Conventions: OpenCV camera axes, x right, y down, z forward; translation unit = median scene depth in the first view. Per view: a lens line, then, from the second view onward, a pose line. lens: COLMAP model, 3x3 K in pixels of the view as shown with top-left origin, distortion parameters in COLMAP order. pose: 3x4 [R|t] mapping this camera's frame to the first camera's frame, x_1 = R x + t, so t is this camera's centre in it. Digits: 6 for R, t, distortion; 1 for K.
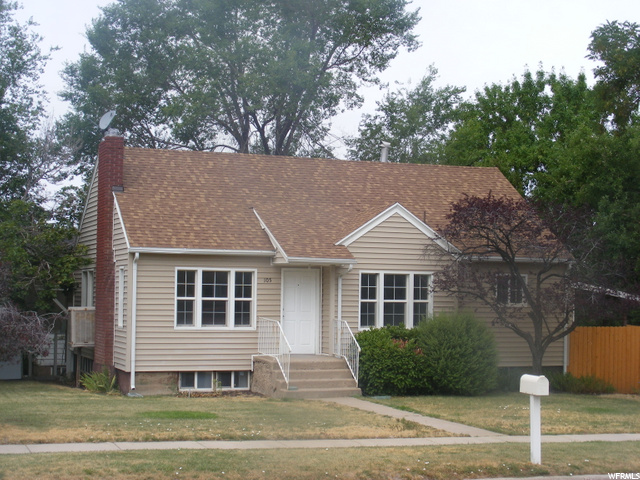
lens RADIAL K [[1216.8, 0, 320.2], [0, 1216.8, 238.8], [0, 0, 1]] dist [-0.136479, 0.000000]
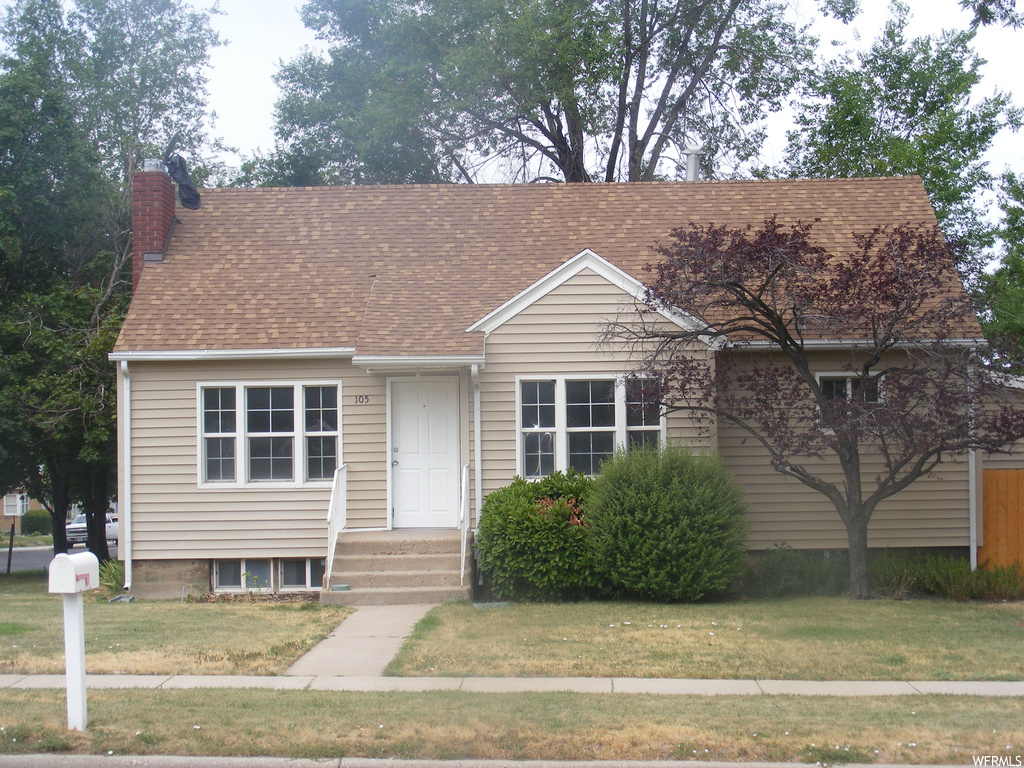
lens RADIAL K [[1946.8, 0, 511.9], [0, 1946.8, 387.2], [0, 0, 1]] dist [-0.136479, 0.000000]
pose [[0.924958, -0.038514, -0.378113, 0.371904], [0.044116, 0.999007, 0.006161, 0.026070], [0.377500, -0.022380, 0.925739, 0.181630]]
